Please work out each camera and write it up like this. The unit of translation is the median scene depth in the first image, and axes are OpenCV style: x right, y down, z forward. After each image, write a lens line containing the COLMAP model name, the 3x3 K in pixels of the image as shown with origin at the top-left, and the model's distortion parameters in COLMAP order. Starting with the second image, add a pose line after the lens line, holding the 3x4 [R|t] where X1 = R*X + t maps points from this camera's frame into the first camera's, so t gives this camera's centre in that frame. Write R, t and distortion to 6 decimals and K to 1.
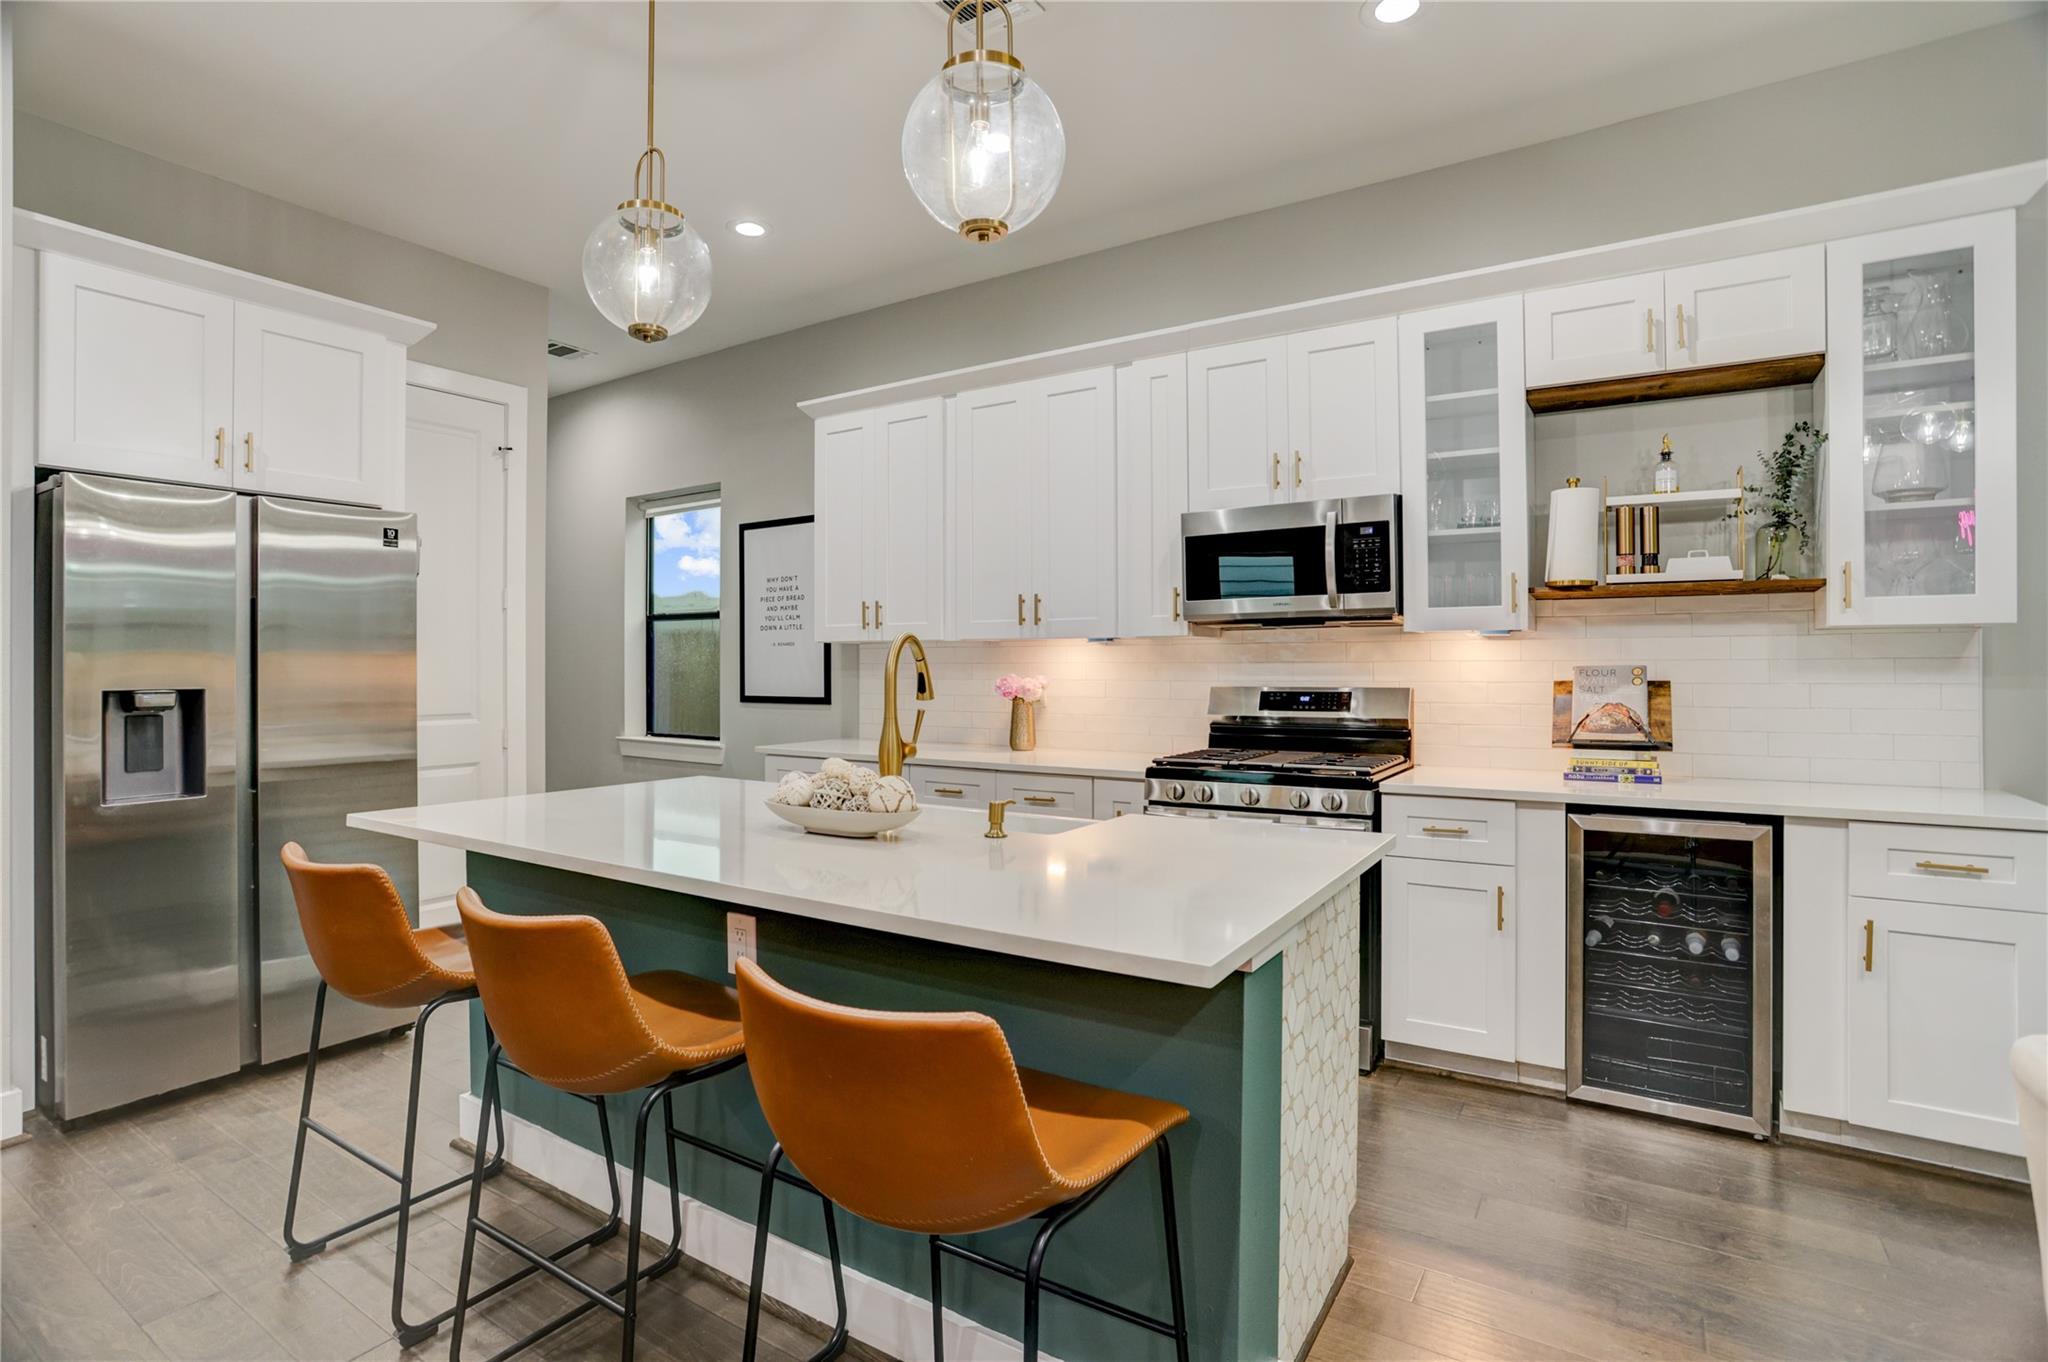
lens RADIAL K [[993.6, 0, 1015.1], [0, 993.6, 662.9], [0, 0, 1]] dist [-0.080455, 0.037581]
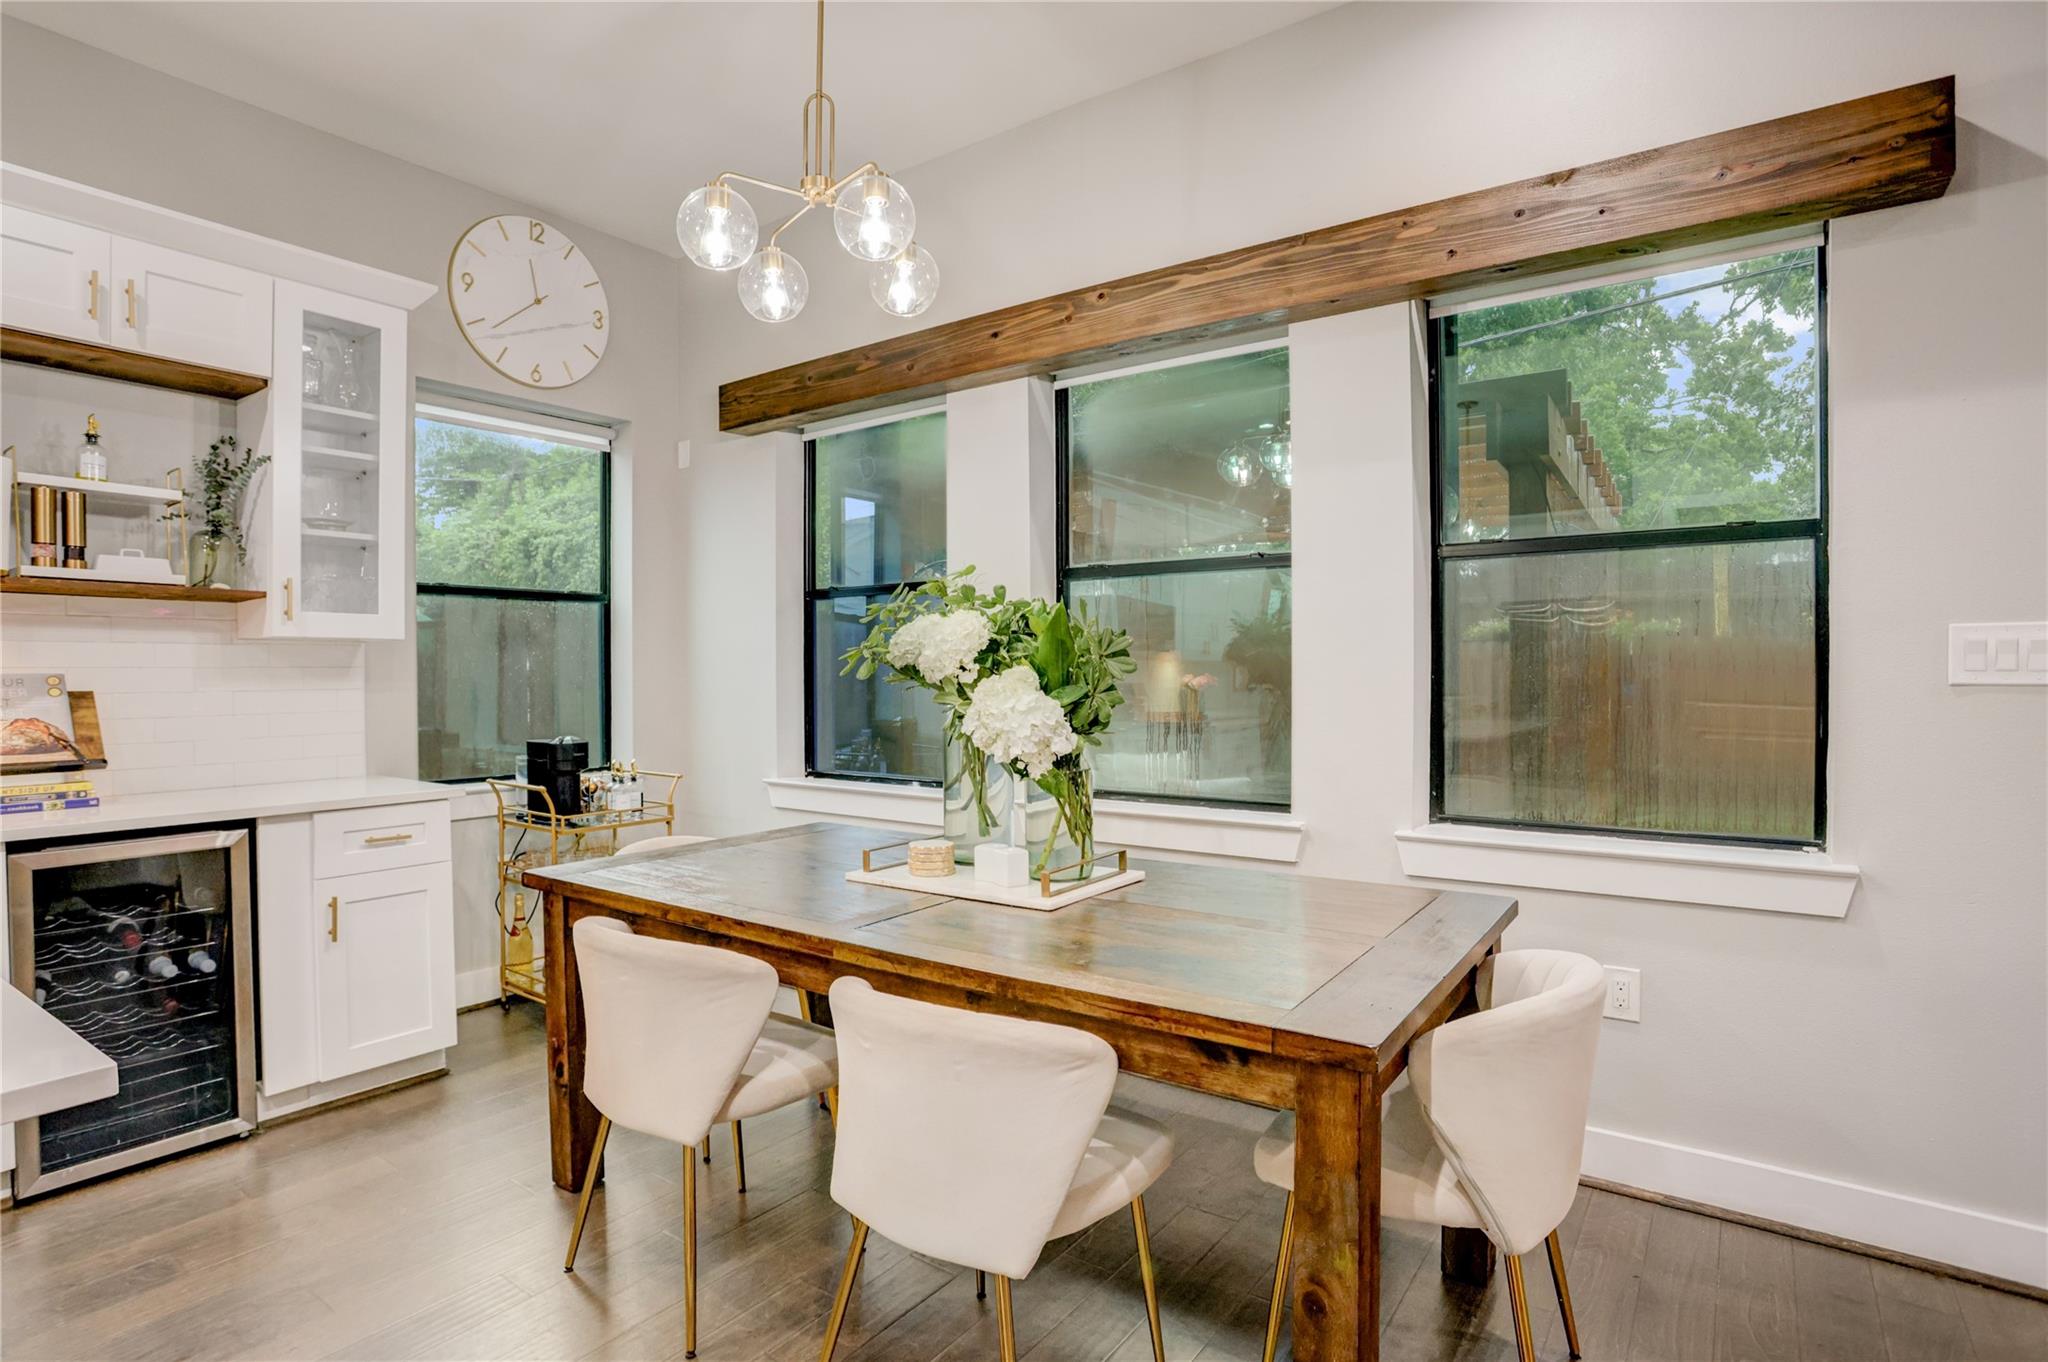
lens RADIAL K [[1046.0, 0, 994.3], [0, 1046.0, 682.2], [0, 0, 1]] dist [-0.074068, 0.034423]
pose [[0.061006, -0.008601, 0.998100, -0.204003], [0.000191, 0.999963, 0.008605, 0.002778], [-0.998137, -0.000334, 0.061006, 0.109024]]
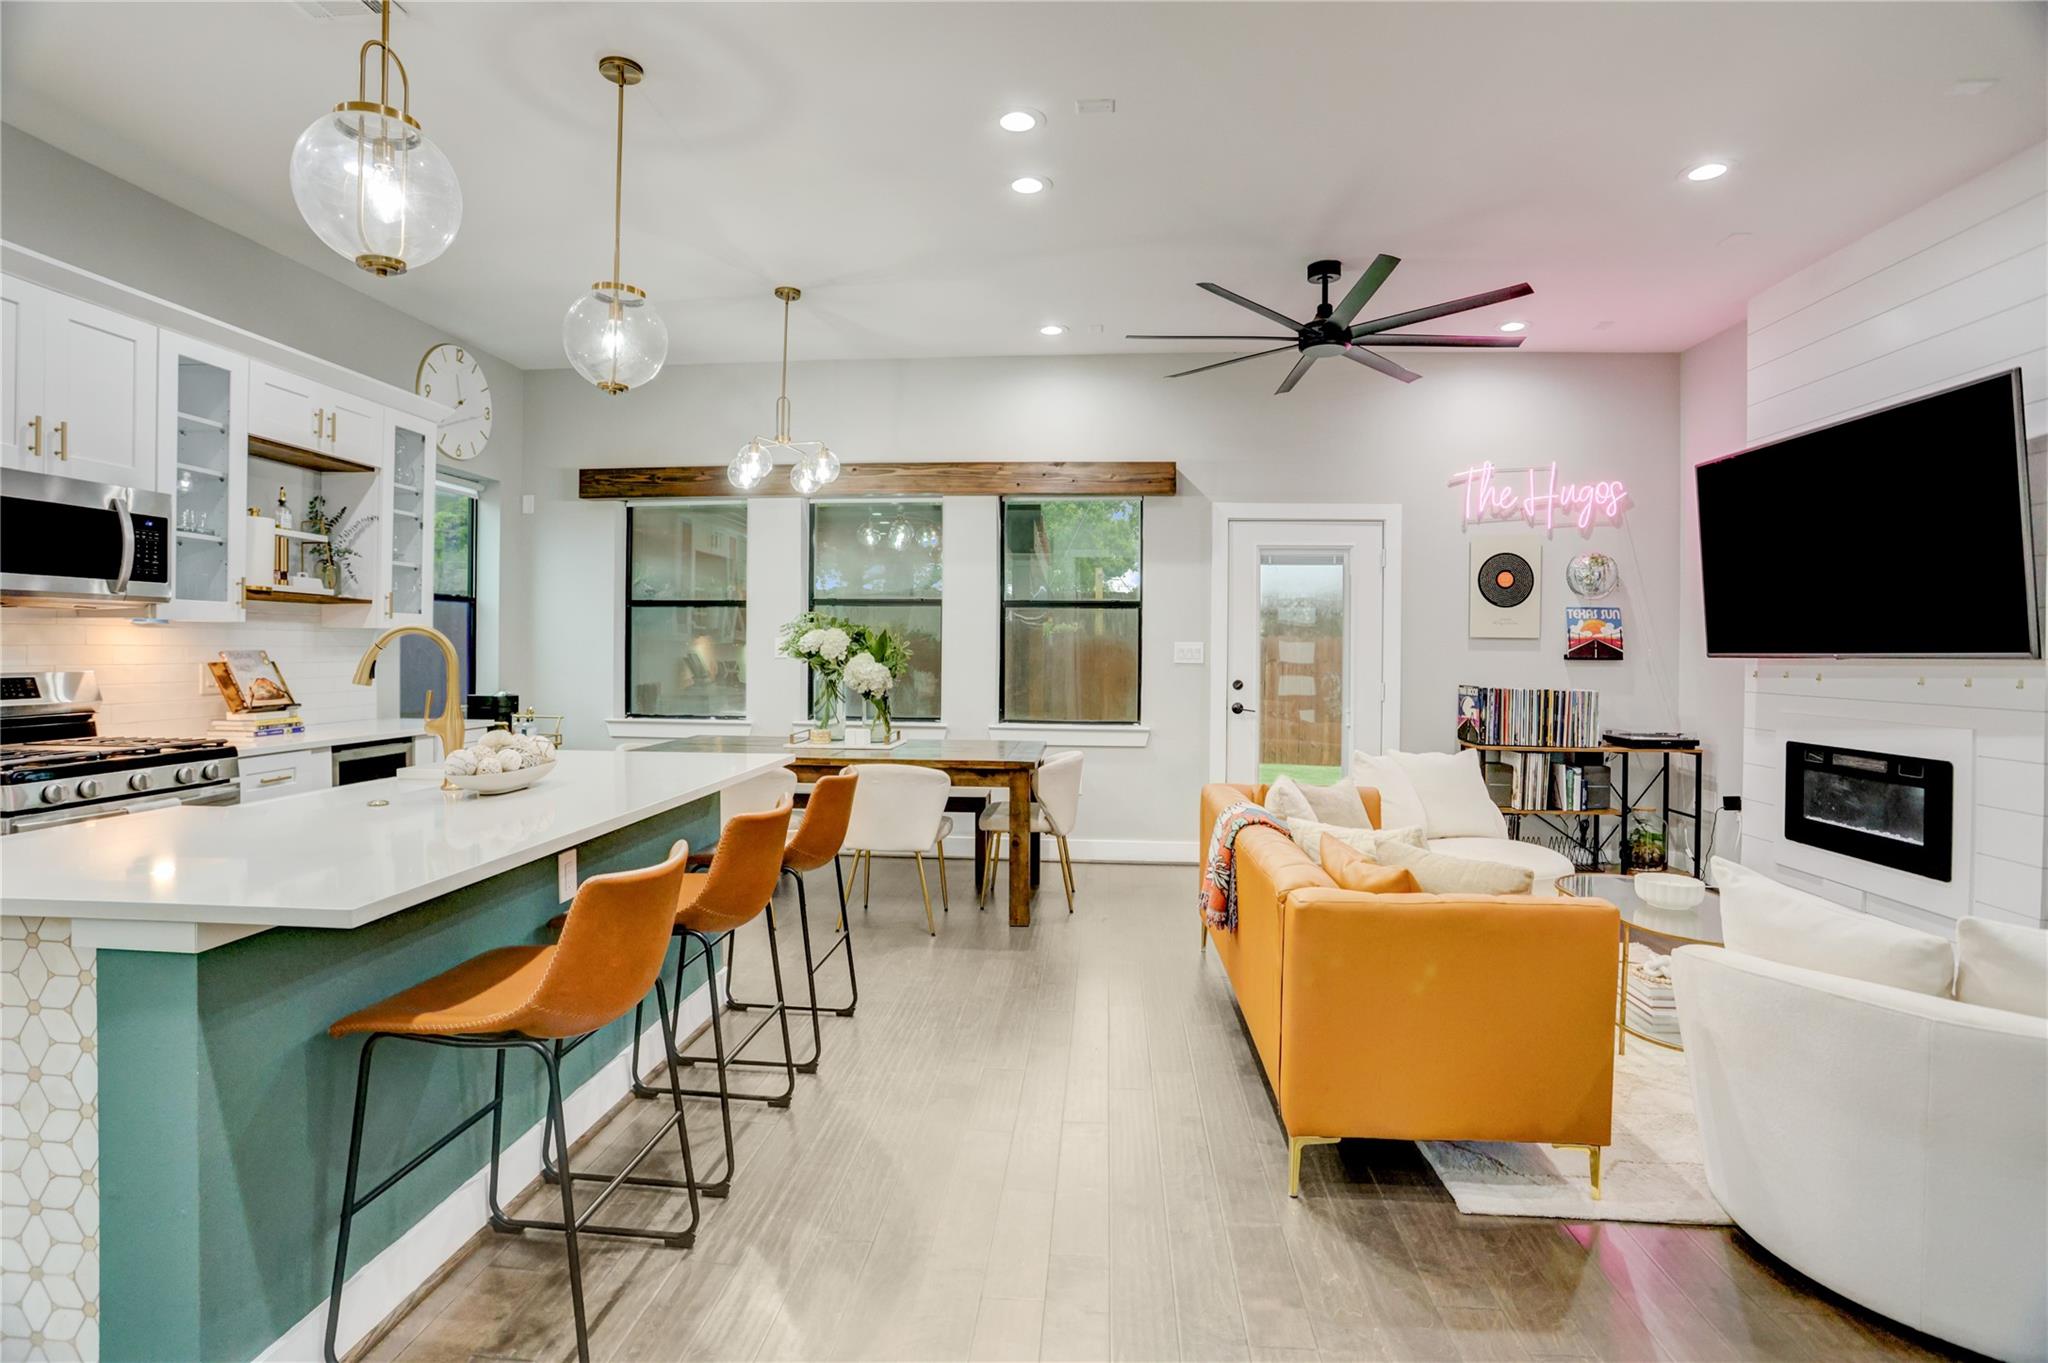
lens RADIAL K [[1003.6, 0, 1015.8], [0, 1003.6, 658.1], [0, 0, 1]] dist [-0.069601, 0.032074]
pose [[-0.467490, -0.007880, 0.883963, -1.096653], [-0.010250, 0.999941, 0.003493, -0.002015], [-0.883939, -0.007428, -0.467544, 0.712791]]
